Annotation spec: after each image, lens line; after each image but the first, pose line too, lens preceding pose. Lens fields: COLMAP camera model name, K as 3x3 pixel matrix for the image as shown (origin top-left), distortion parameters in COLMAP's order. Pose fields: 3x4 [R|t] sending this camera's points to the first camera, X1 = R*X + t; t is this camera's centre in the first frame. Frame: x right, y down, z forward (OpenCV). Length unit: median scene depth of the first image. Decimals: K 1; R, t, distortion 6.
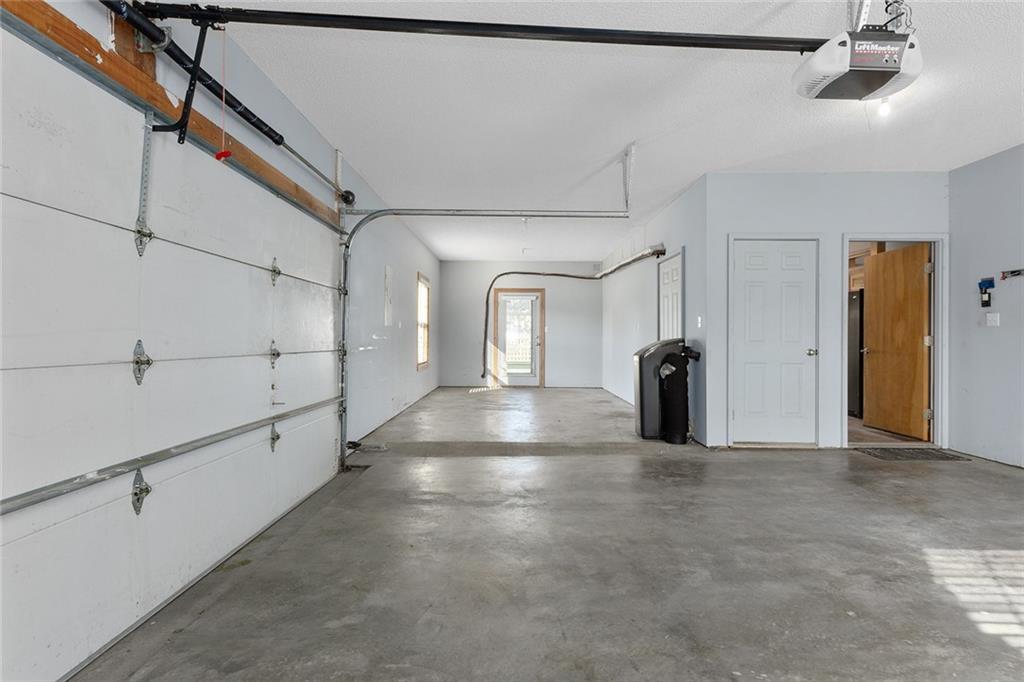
lens RADIAL K [[511.5, 0, 516.3], [0, 511.5, 336.3], [0, 0, 1]] dist [0.001124, 0.002329]
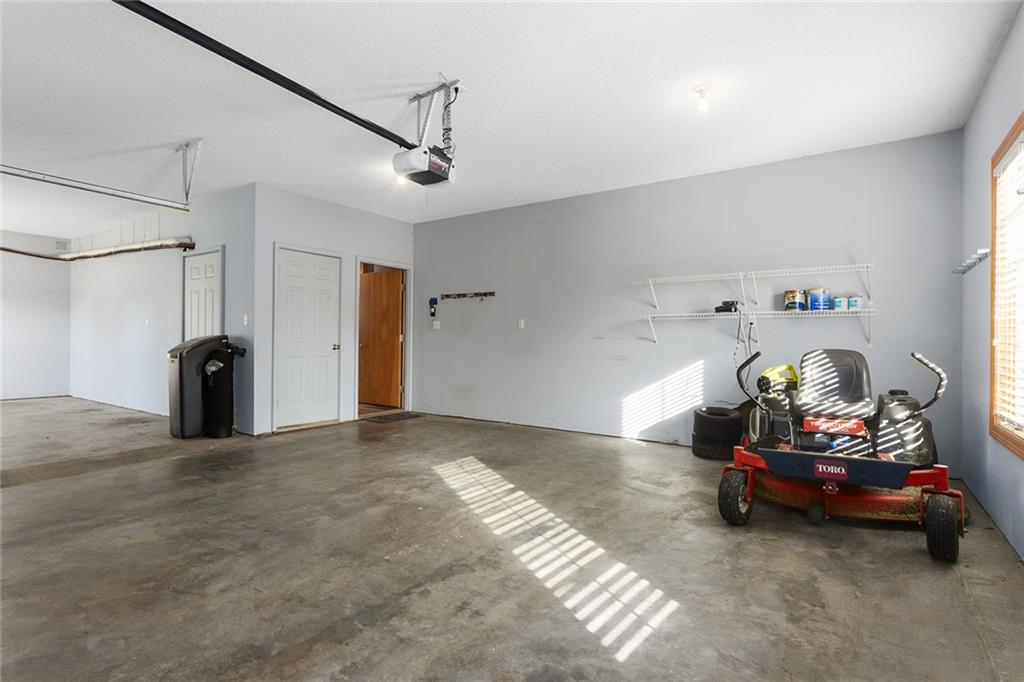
lens RADIAL K [[511.5, 0, 508.1], [0, 511.5, 341.0], [0, 0, 1]] dist [0.001124, 0.002329]
pose [[0.554258, -0.002400, 0.832341, -0.242584], [-0.009439, 0.999913, 0.009169, 0.000986], [-0.832291, -0.012938, 0.554187, -0.048778]]
